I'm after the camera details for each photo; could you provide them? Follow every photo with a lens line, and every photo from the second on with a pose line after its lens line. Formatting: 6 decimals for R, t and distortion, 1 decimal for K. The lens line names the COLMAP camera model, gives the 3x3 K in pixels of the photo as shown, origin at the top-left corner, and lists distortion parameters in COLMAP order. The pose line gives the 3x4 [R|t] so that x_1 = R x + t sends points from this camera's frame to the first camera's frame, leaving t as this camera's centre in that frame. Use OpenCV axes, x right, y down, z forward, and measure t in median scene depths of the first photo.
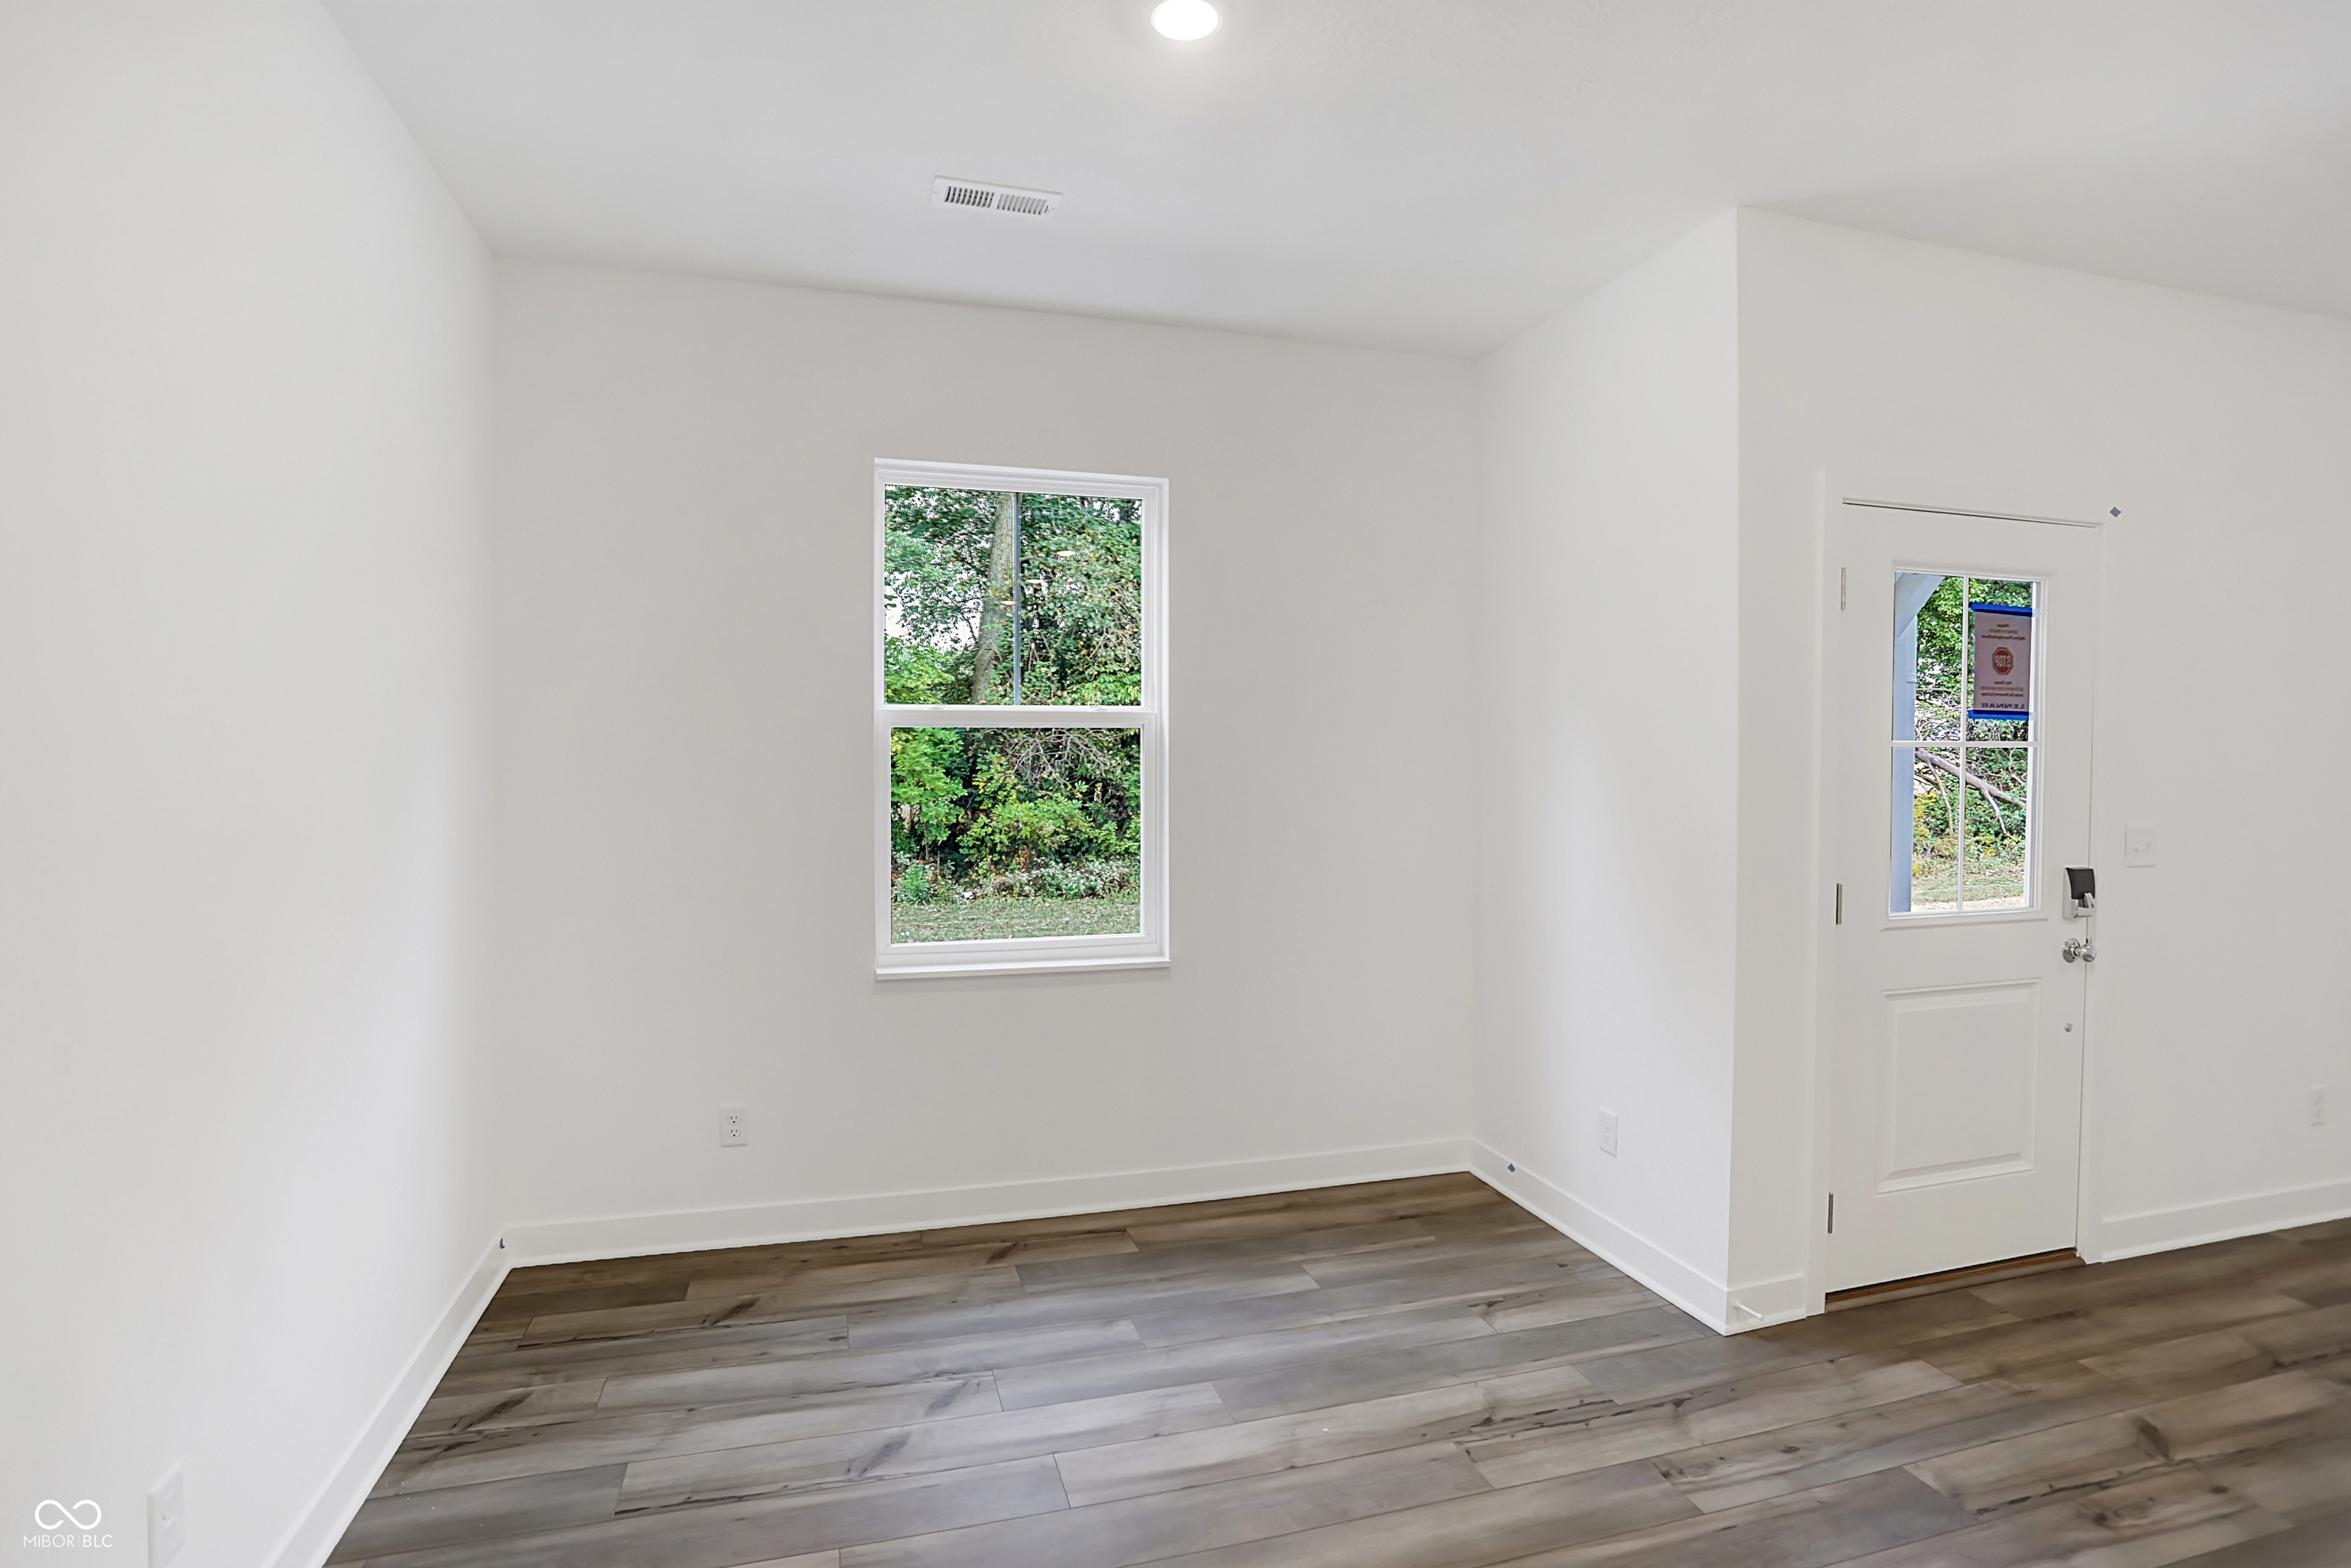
lens RADIAL K [[1174.1, 0, 1182.8], [0, 1174.1, 777.5], [0, 0, 1]] dist [-0.060201, 0.027545]
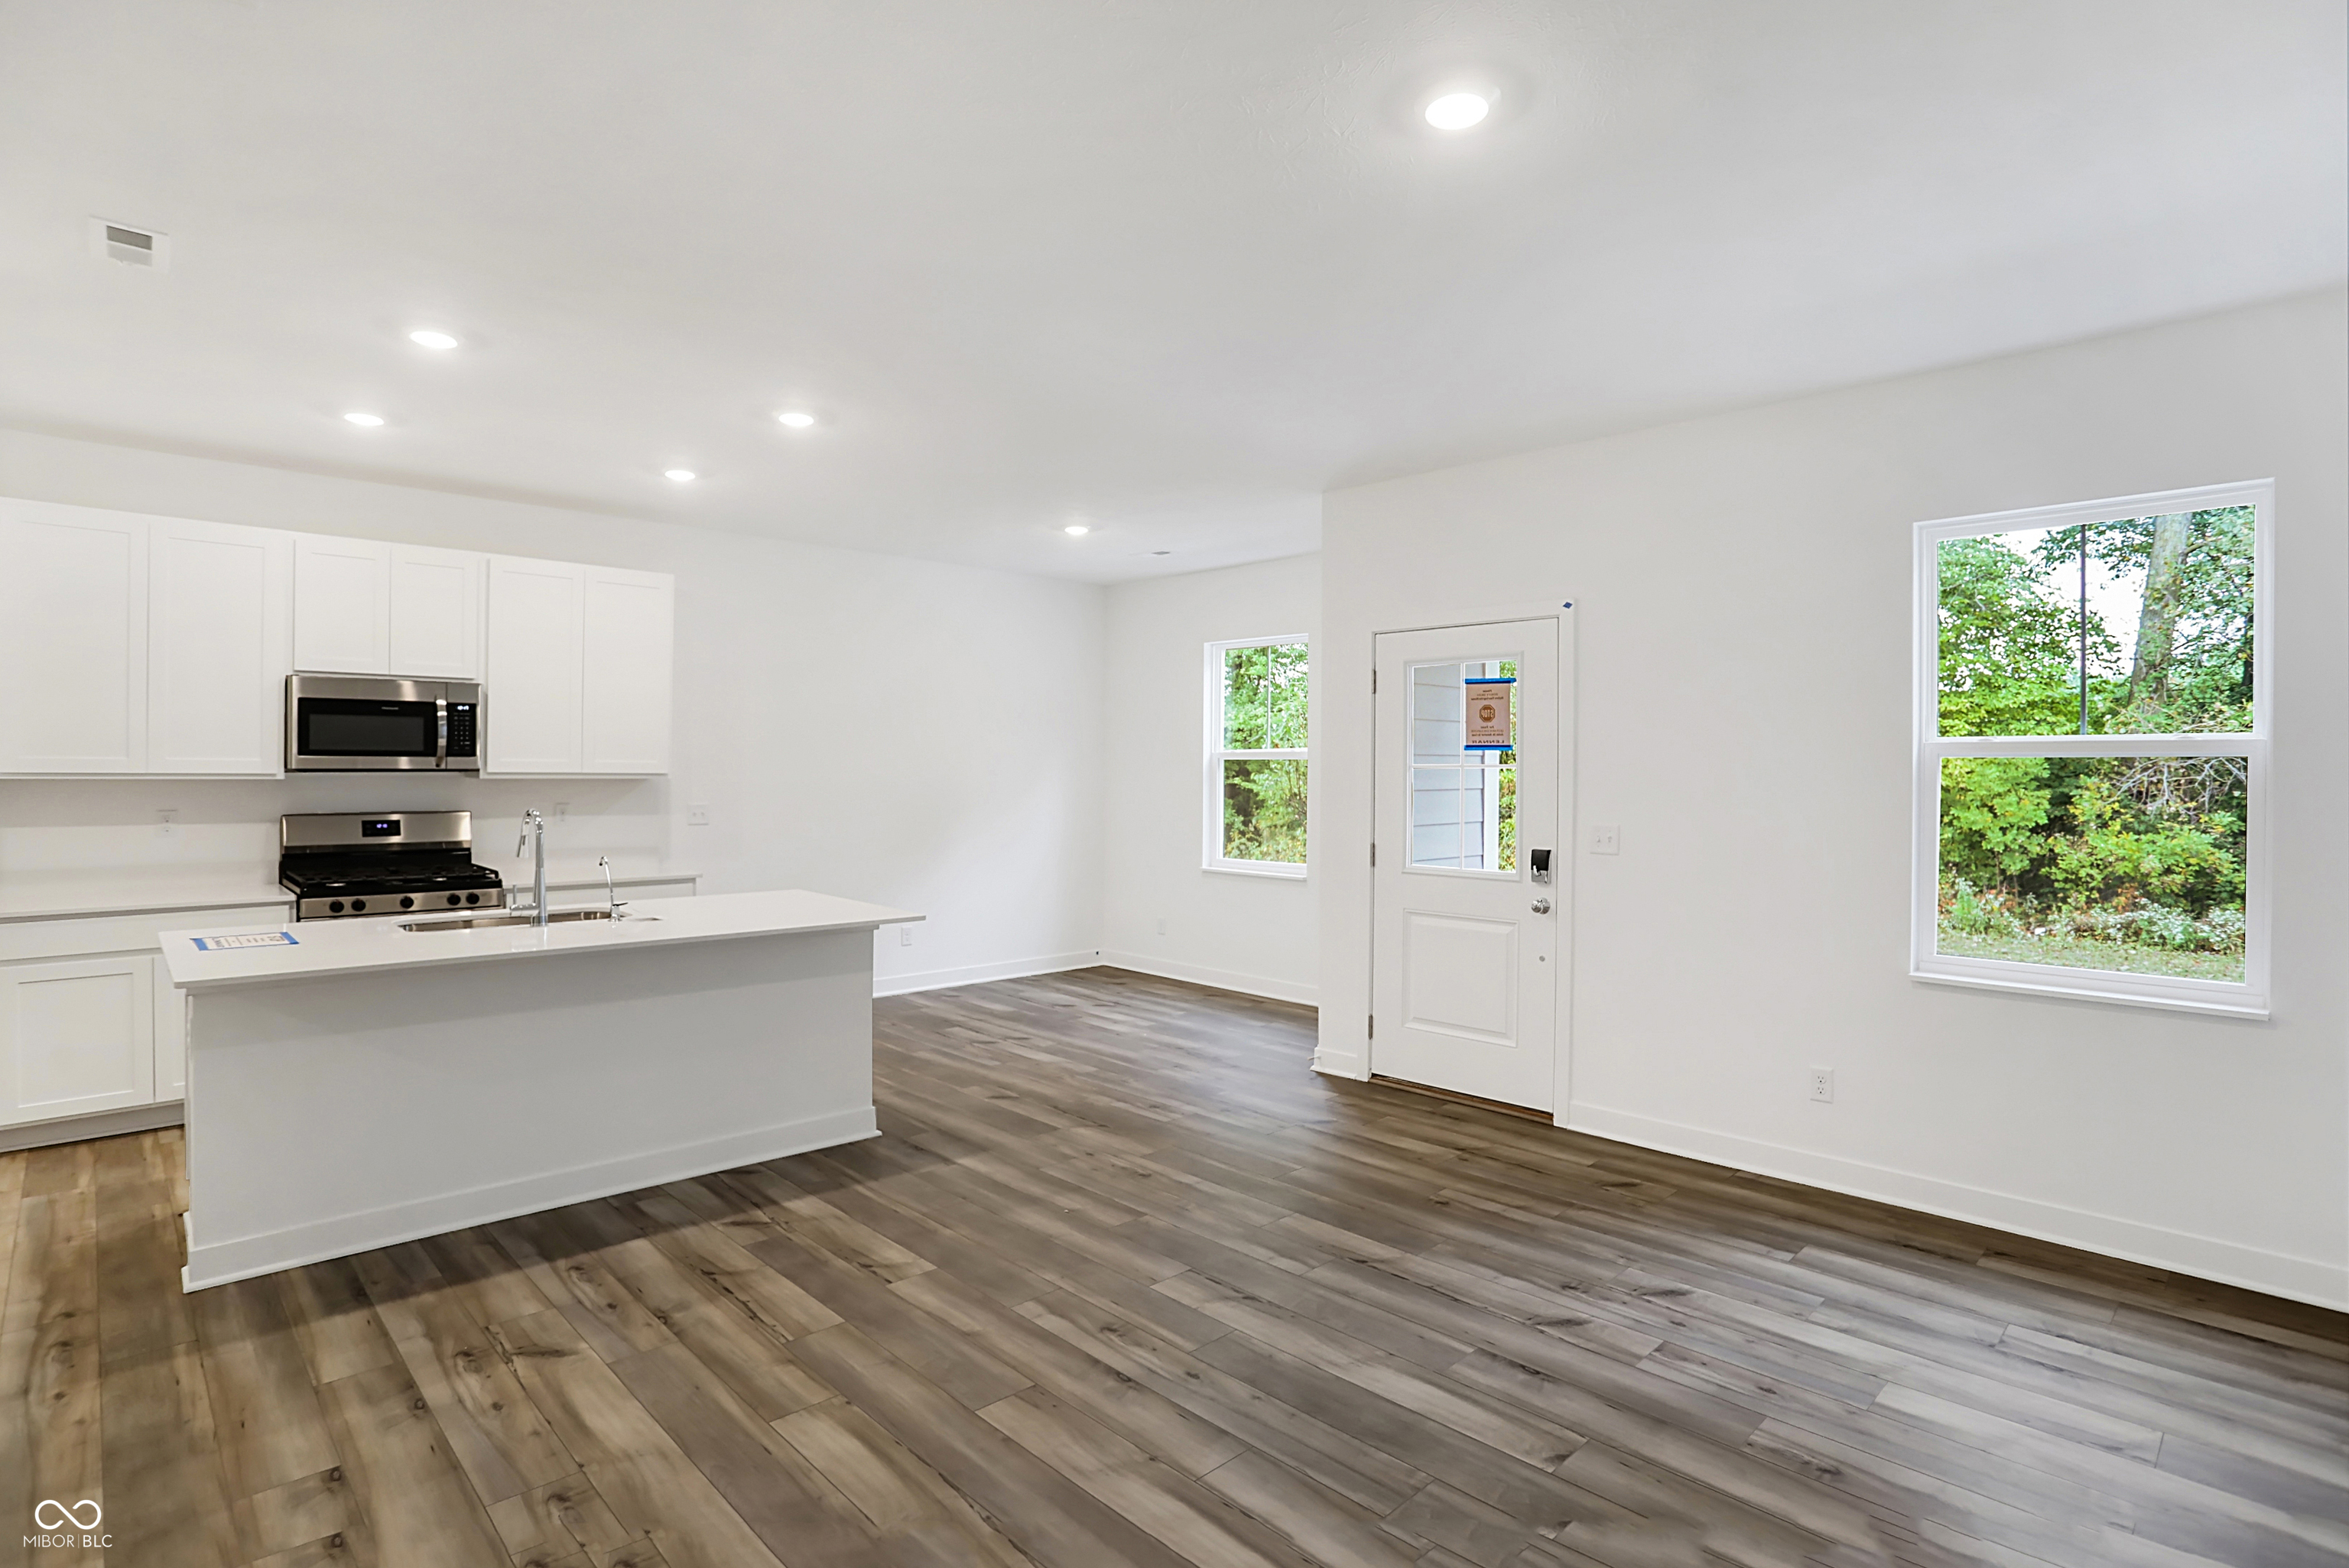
lens RADIAL K [[1175.9, 0, 1178.8], [0, 1175.9, 785.0], [0, 0, 1]] dist [-0.074688, 0.034008]
pose [[0.459062, 0.012063, -0.888322, 1.941679], [-0.024310, 0.999704, 0.001013, 0.005290], [0.888071, 0.021131, 0.459220, -0.112878]]
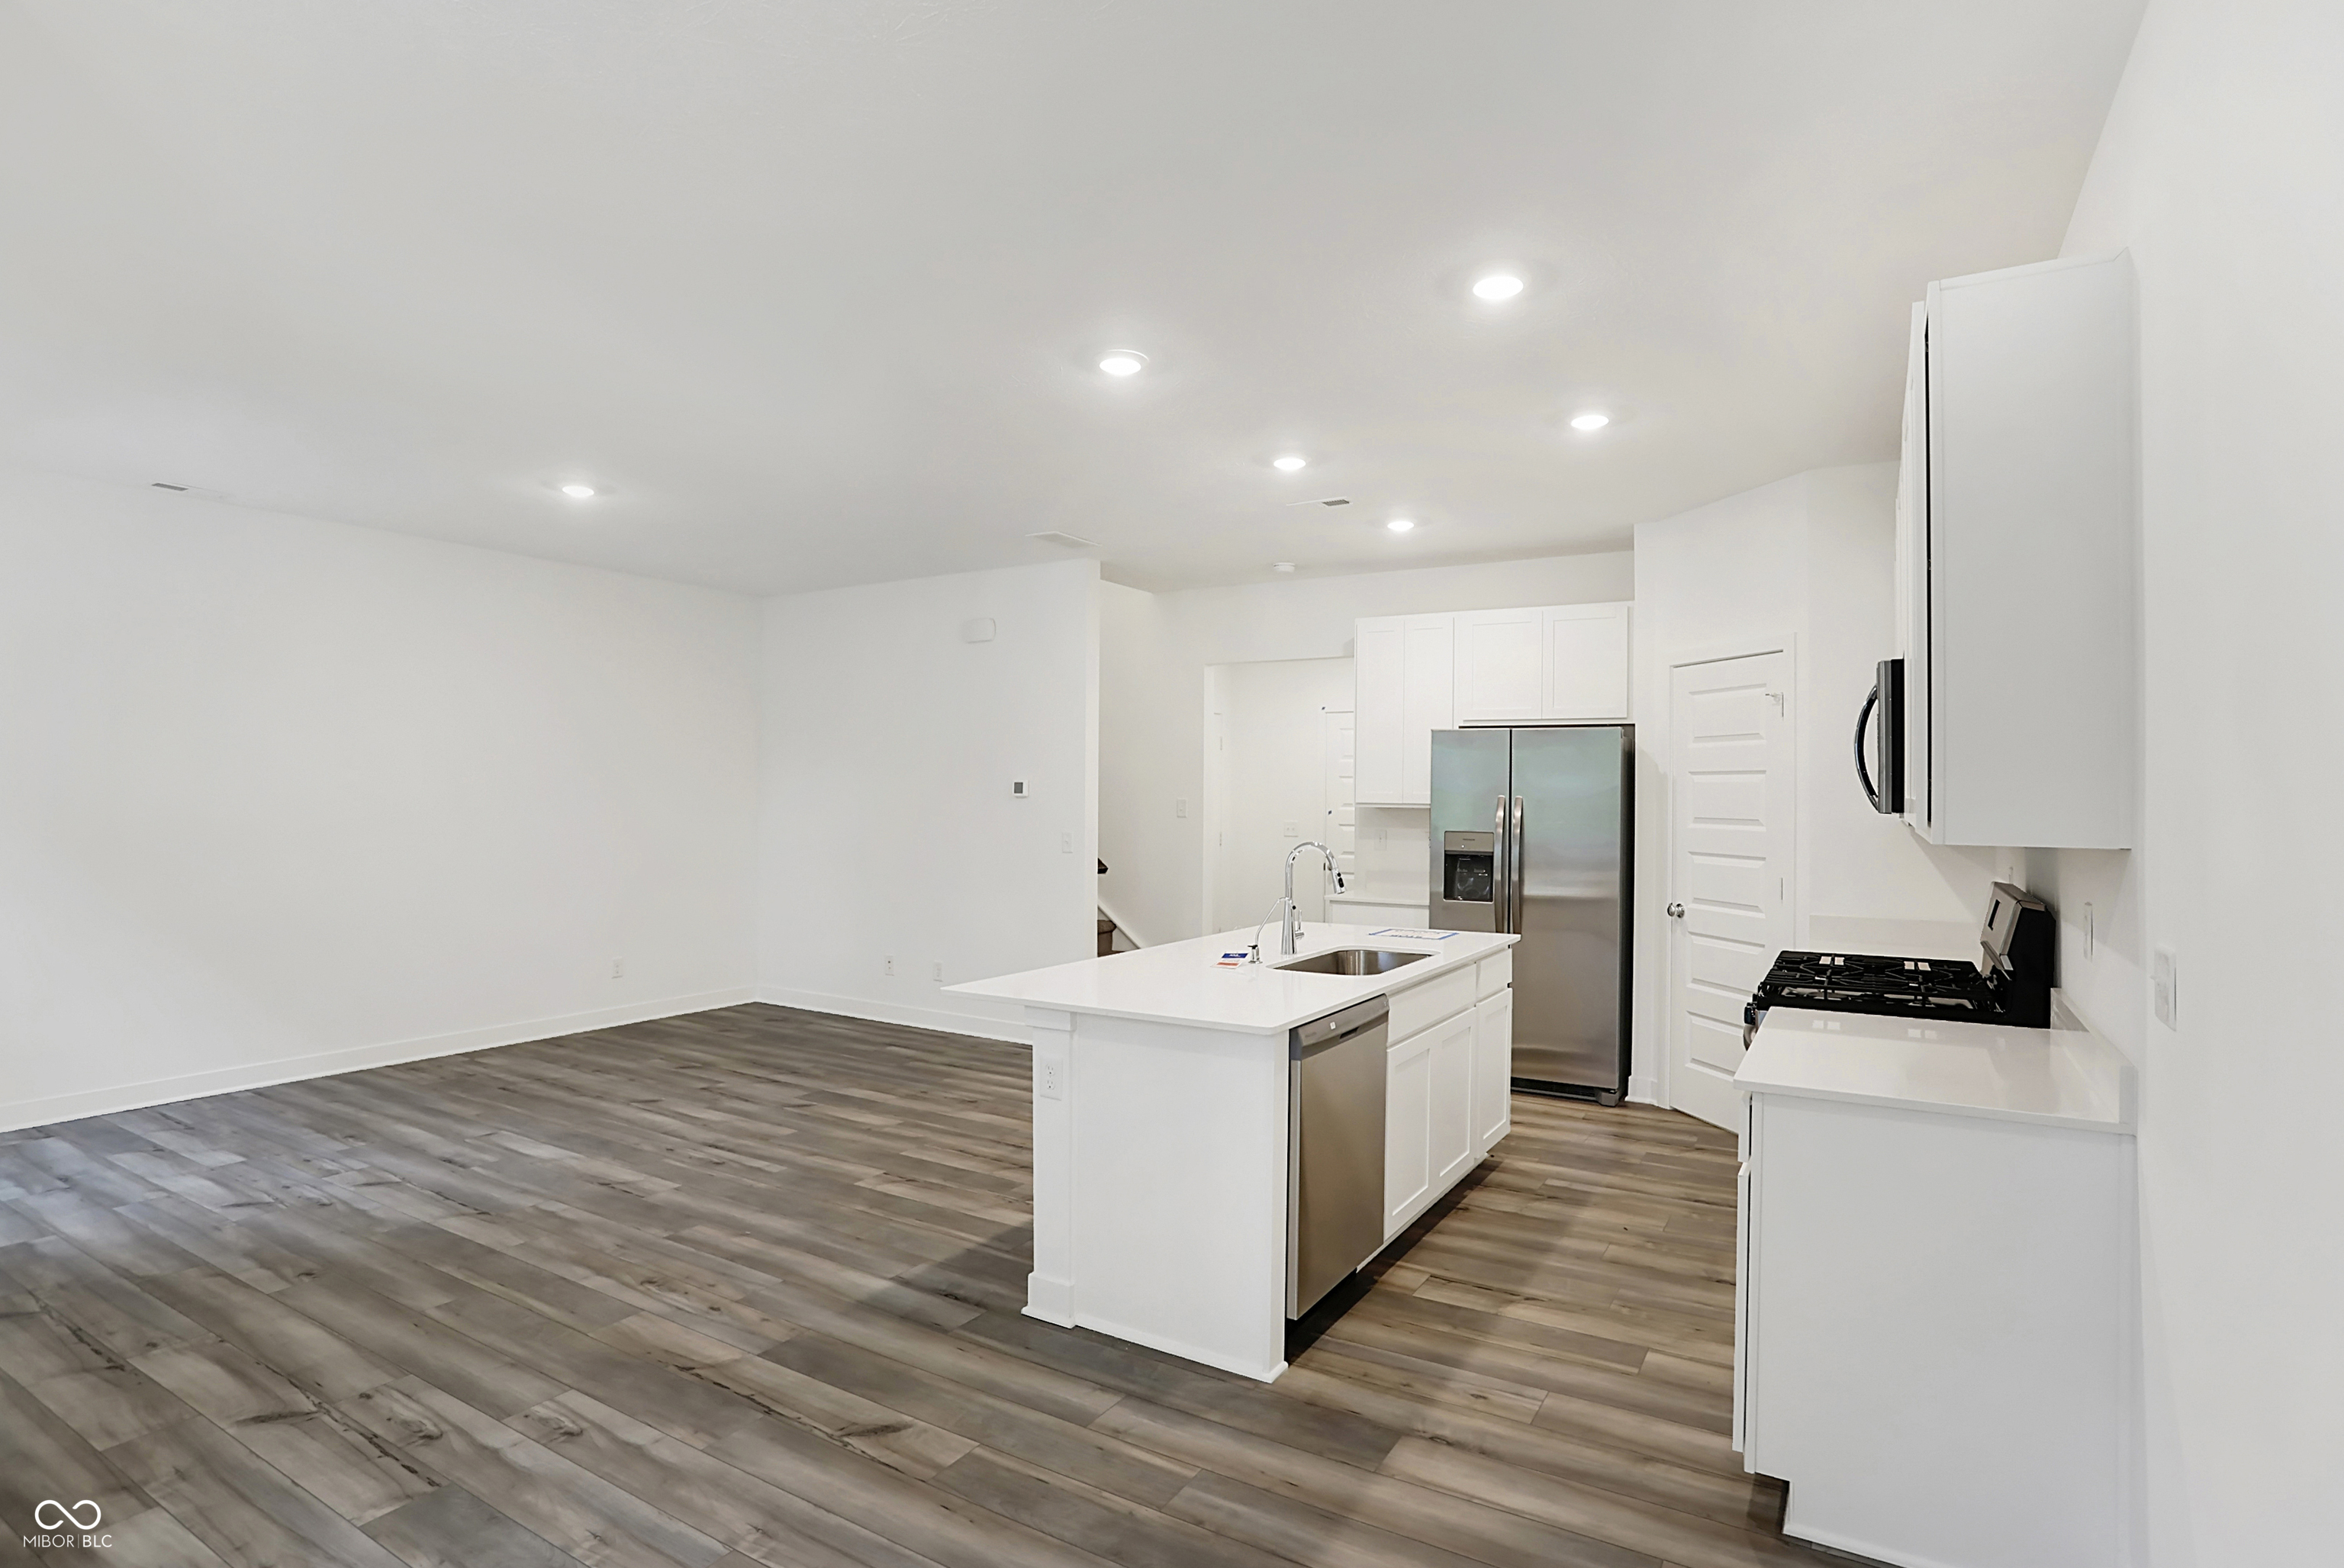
lens RADIAL K [[1170.6, 0, 1179.3], [0, 1170.6, 777.6], [0, 0, 1]] dist [-0.060201, 0.027545]
pose [[-0.670155, -0.001361, 0.742220, -0.418305], [0.004619, 0.999971, 0.006003, -0.030701], [-0.742207, 0.007451, -0.670129, 0.833829]]
